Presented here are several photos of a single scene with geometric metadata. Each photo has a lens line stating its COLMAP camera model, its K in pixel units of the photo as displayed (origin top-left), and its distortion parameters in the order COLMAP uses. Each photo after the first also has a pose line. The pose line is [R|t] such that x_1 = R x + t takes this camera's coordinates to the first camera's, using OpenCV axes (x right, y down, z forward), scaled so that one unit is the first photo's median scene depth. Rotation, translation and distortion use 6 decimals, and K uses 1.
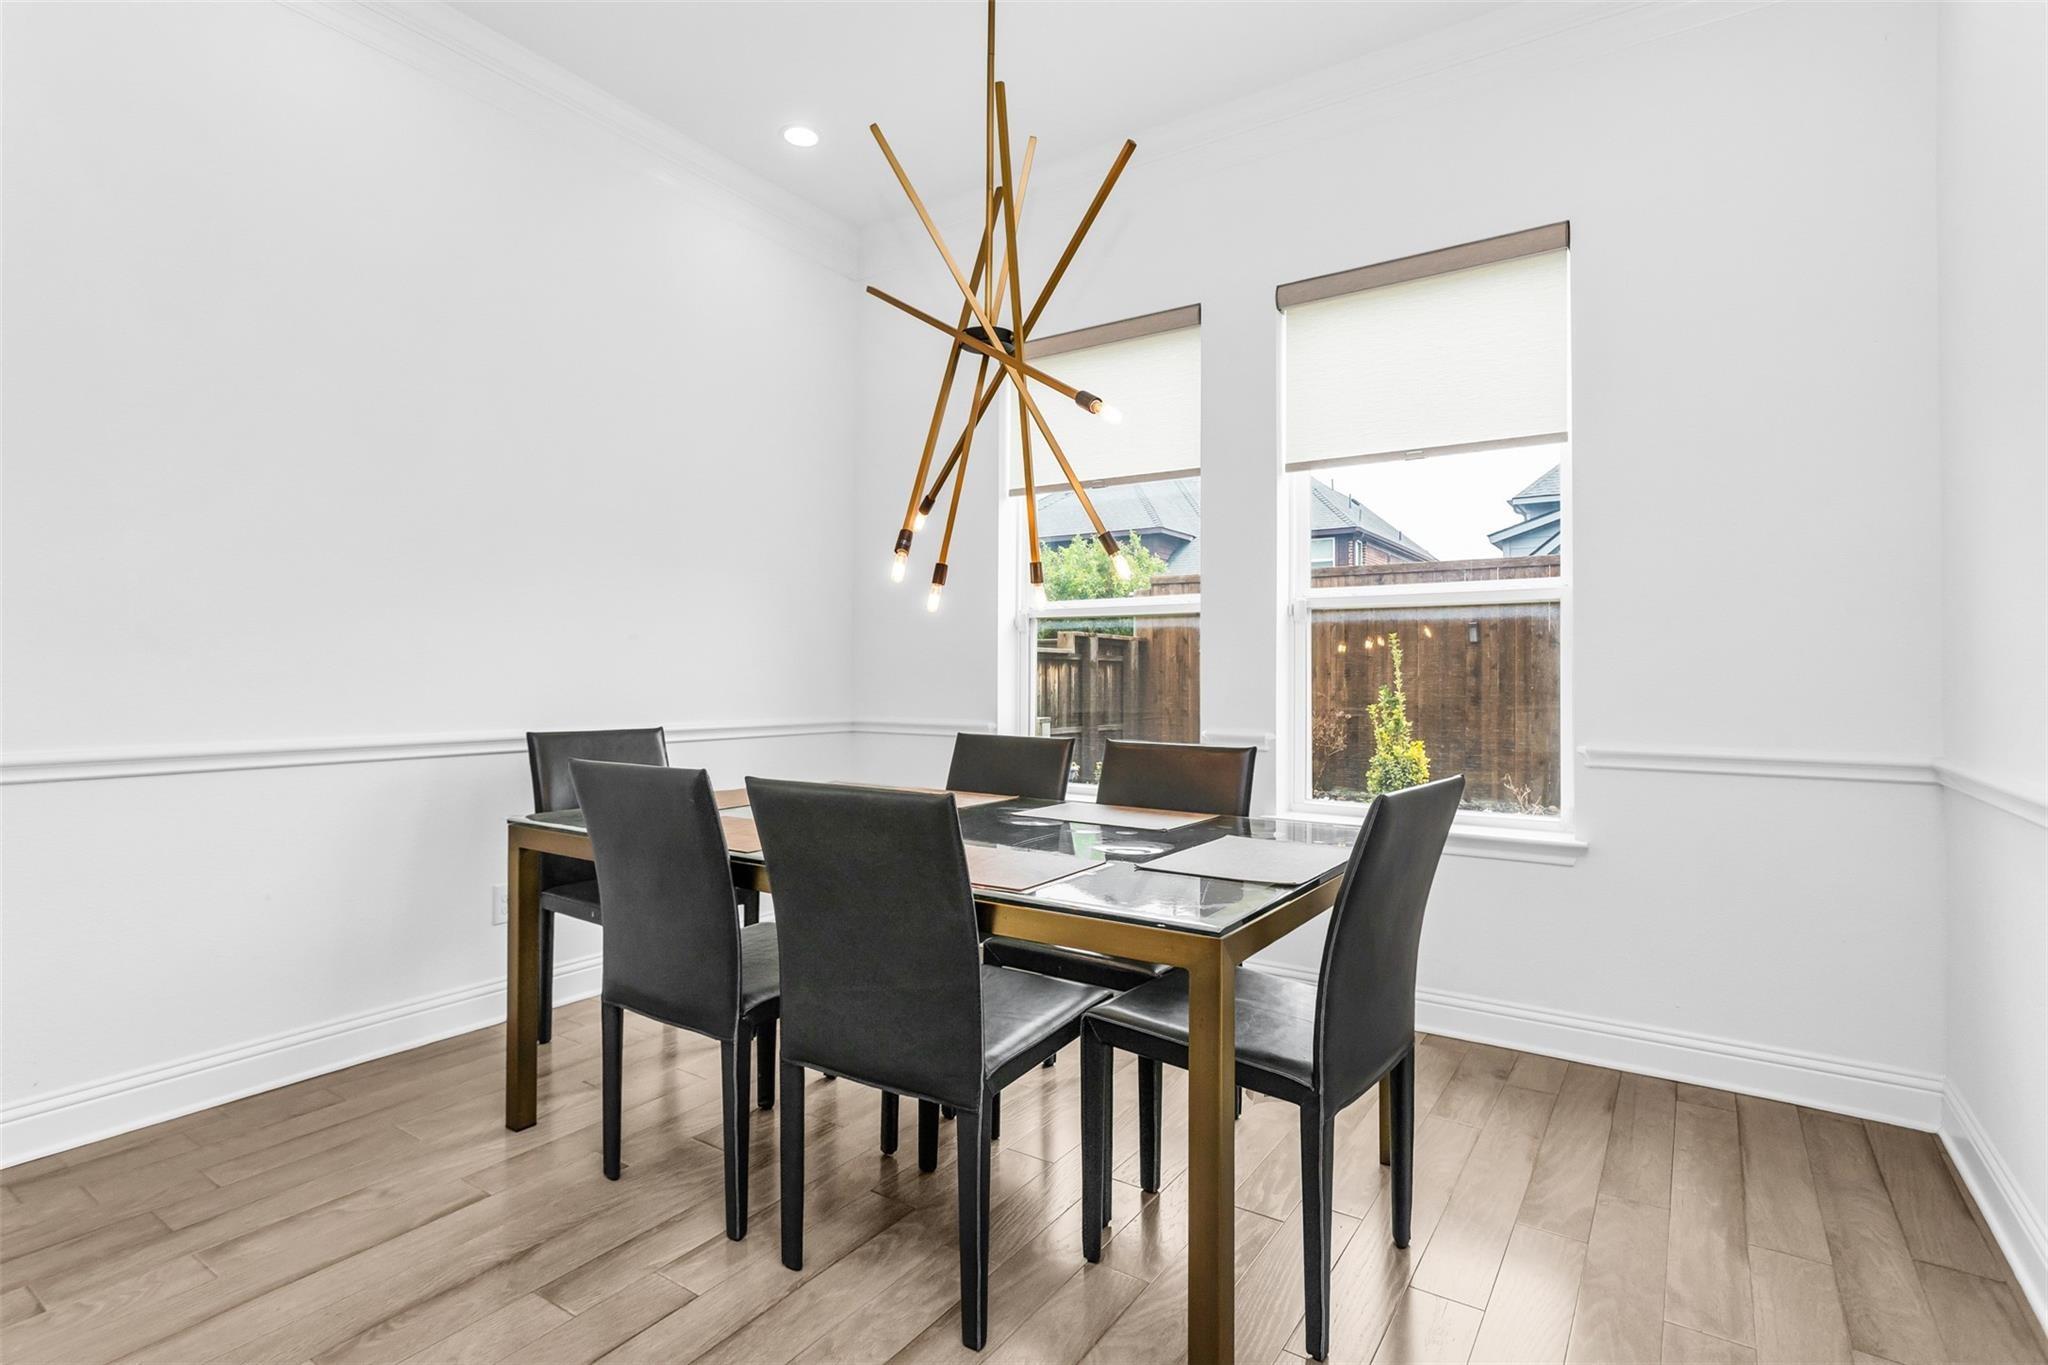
lens RADIAL K [[986.9, 0, 1019.7], [0, 986.9, 682.7], [0, 0, 1]] dist [0.004006, 0.001025]
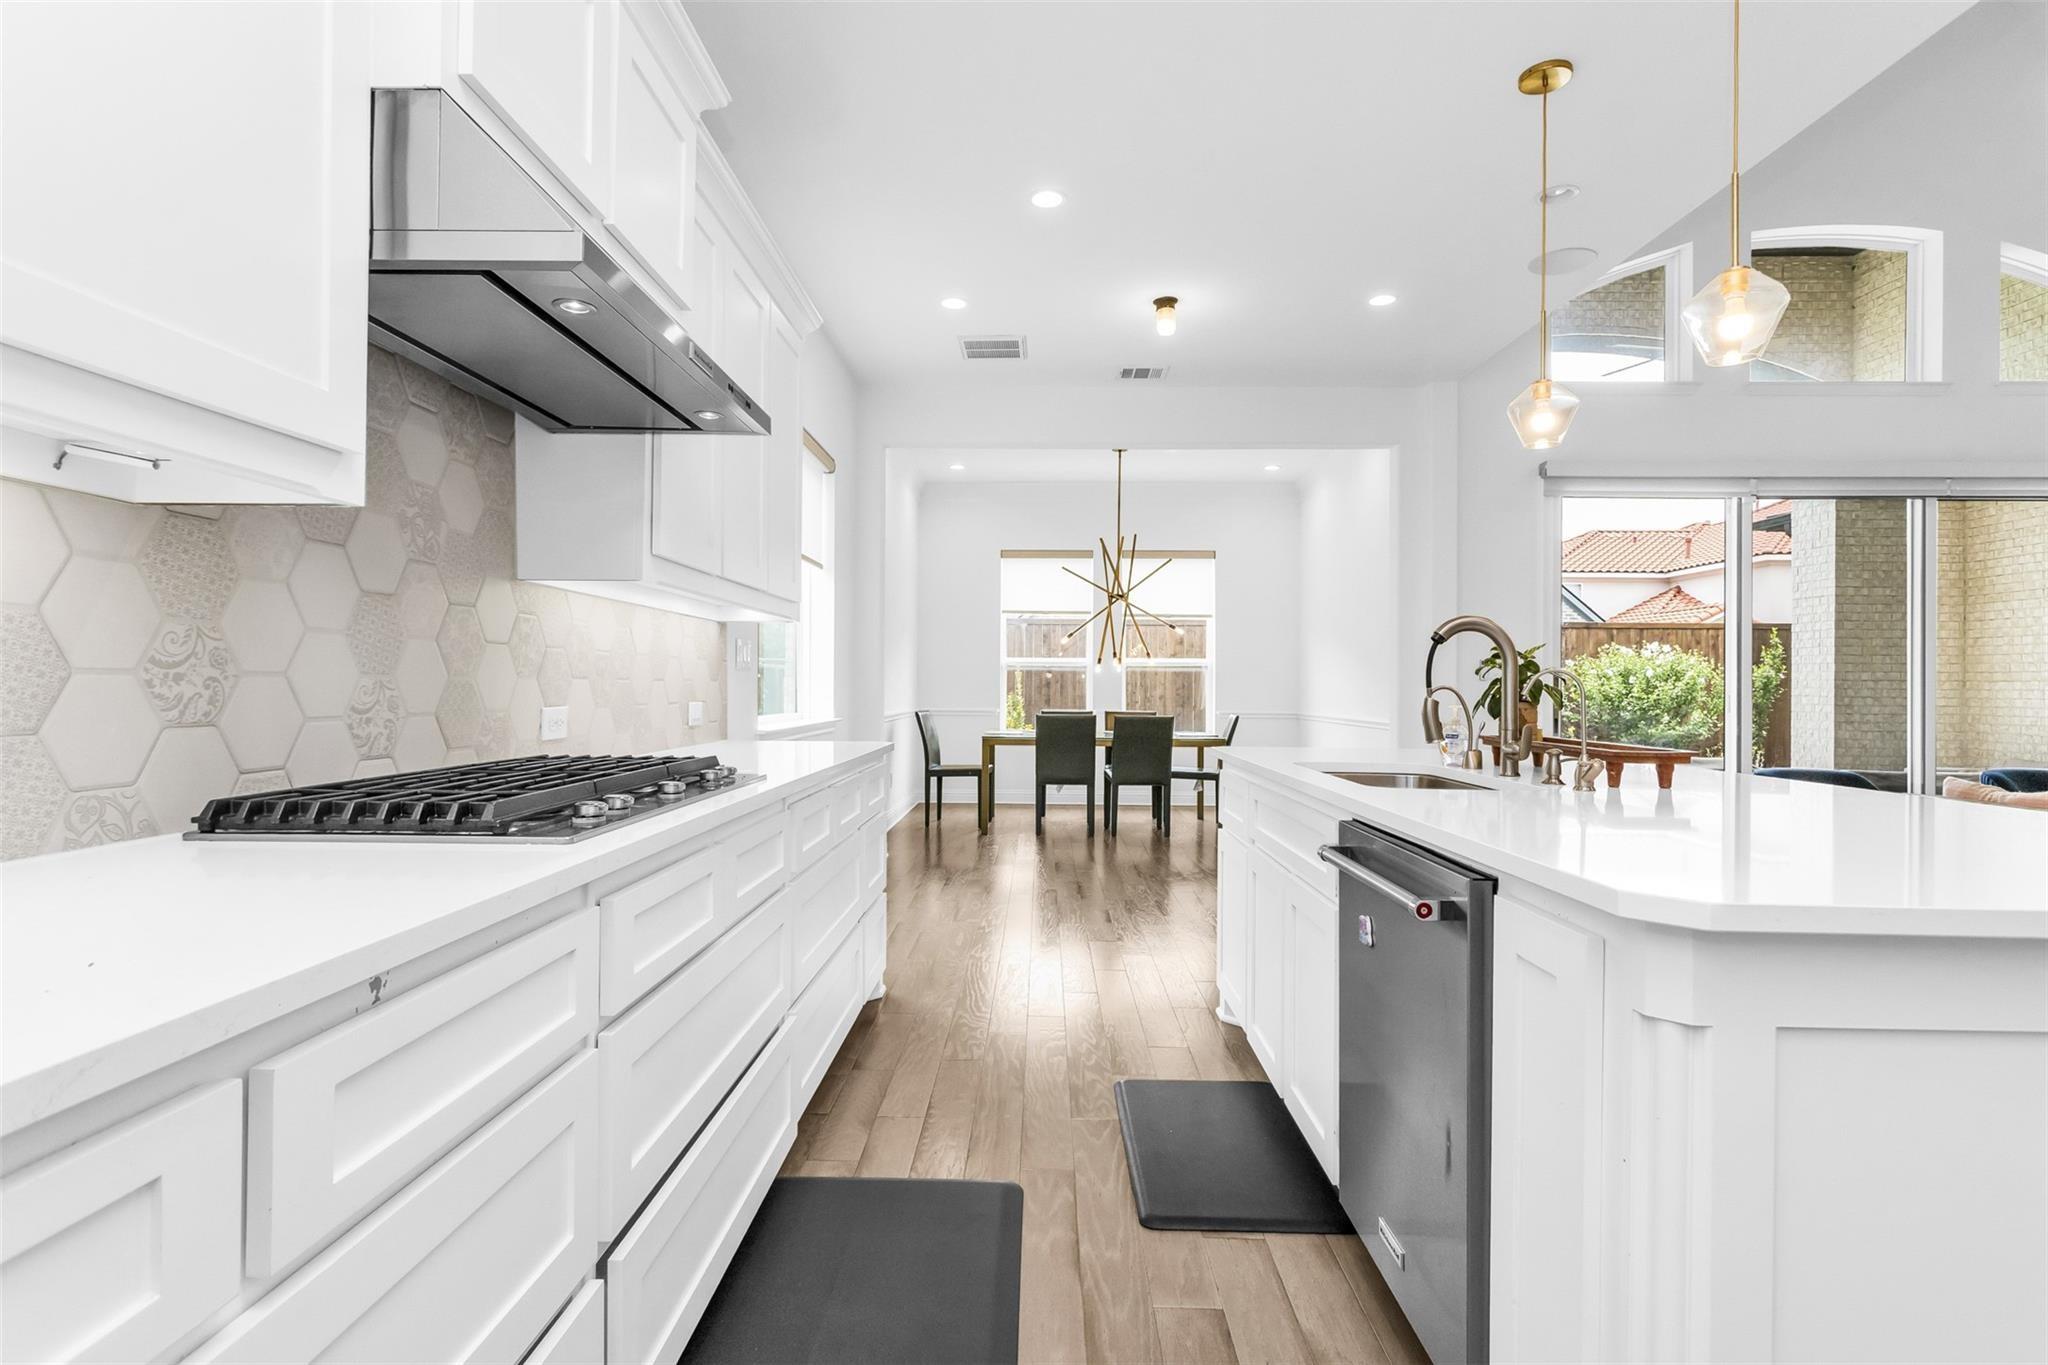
lens RADIAL K [[986.9, 0, 1019.7], [0, 986.9, 682.7], [0, 0, 1]] dist [0.004006, 0.001025]
pose [[0.844605, 0.003670, 0.535377, -2.193256], [0.000164, 0.999975, -0.007113, -0.012690], [-0.535390, 0.006095, 0.844583, -1.780855]]
